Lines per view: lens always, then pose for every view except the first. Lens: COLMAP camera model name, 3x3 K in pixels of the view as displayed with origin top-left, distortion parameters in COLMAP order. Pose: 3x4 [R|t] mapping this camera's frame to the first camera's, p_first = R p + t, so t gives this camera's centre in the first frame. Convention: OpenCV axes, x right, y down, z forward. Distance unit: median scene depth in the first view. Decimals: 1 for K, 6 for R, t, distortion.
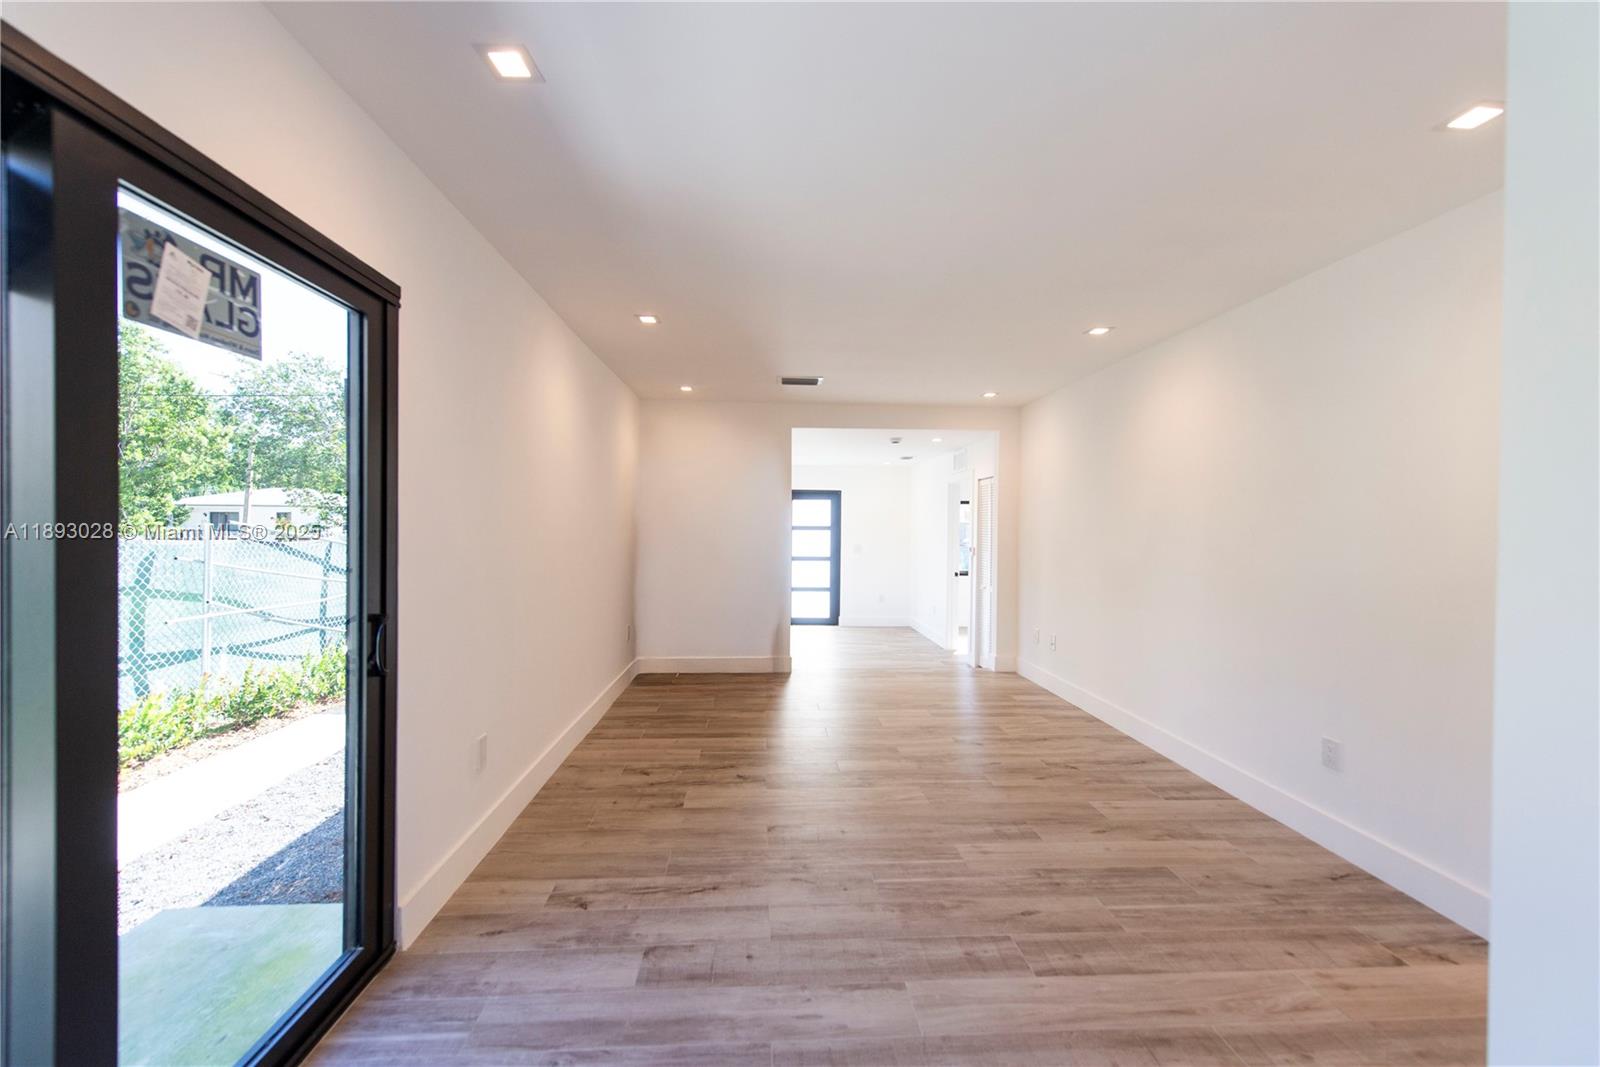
lens RADIAL K [[628.8, 0, 795.9], [0, 628.8, 528.5], [0, 0, 1]] dist [0.011139, -0.002200]
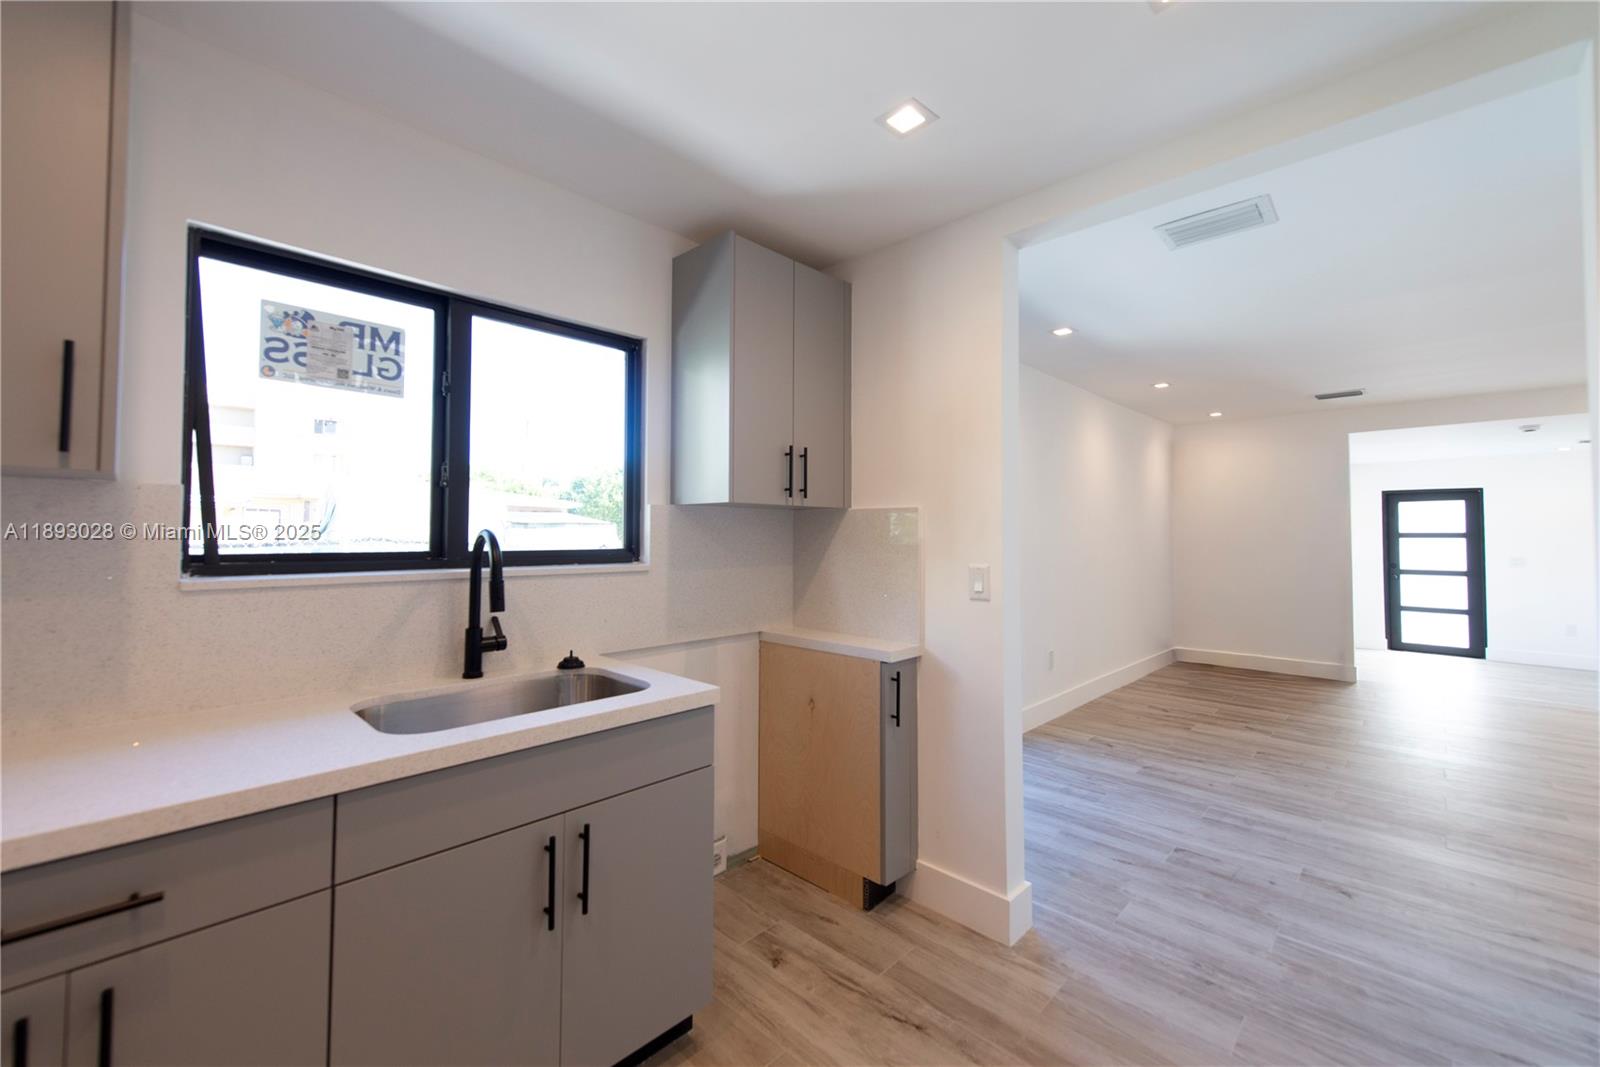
lens RADIAL K [[628.8, 0, 764.3], [0, 628.8, 509.2], [0, 0, 1]] dist [0.011139, -0.002200]
pose [[0.645610, -0.036749, -0.762782, 0.336082], [0.001522, 0.998901, -0.046837, 0.007754], [0.763665, 0.029077, 0.644957, -0.735981]]
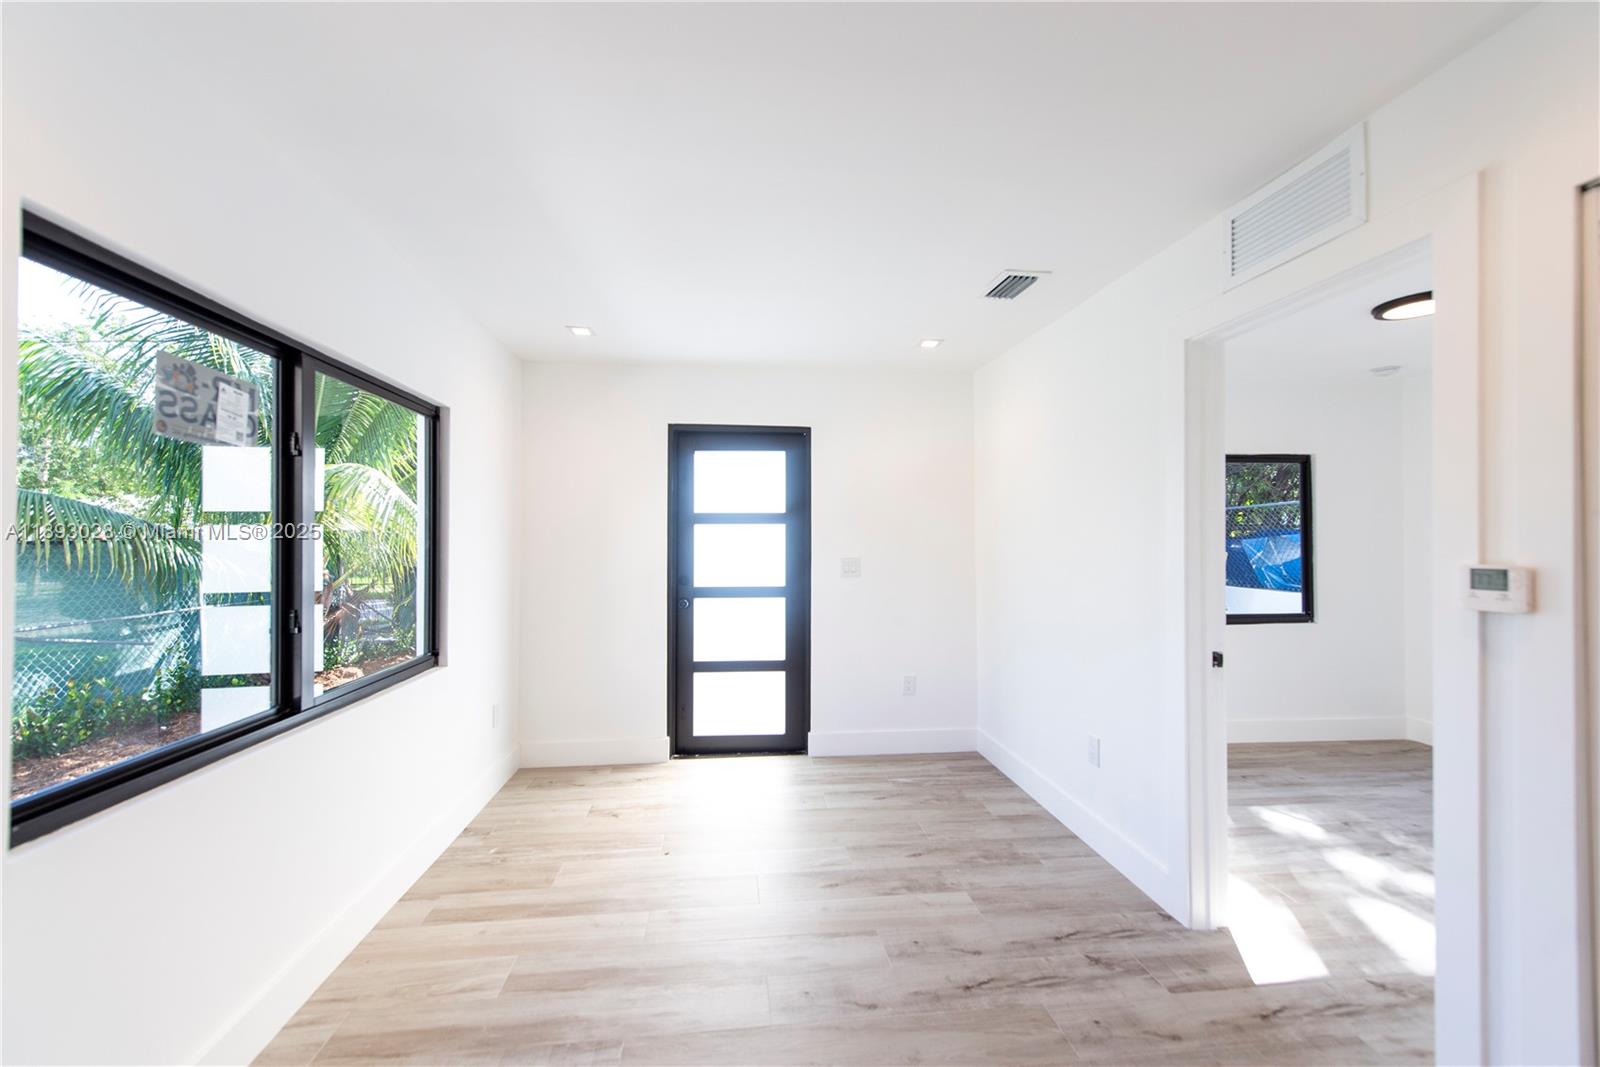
lens RADIAL K [[628.8, 0, 795.3], [0, 628.8, 540.3], [0, 0, 1]] dist [0.011139, -0.002200]
pose [[0.998613, -0.007848, 0.052064, 0.137842], [0.007696, 0.999966, 0.003114, 0.044129], [-0.052086, -0.002709, 0.998639, 2.007164]]
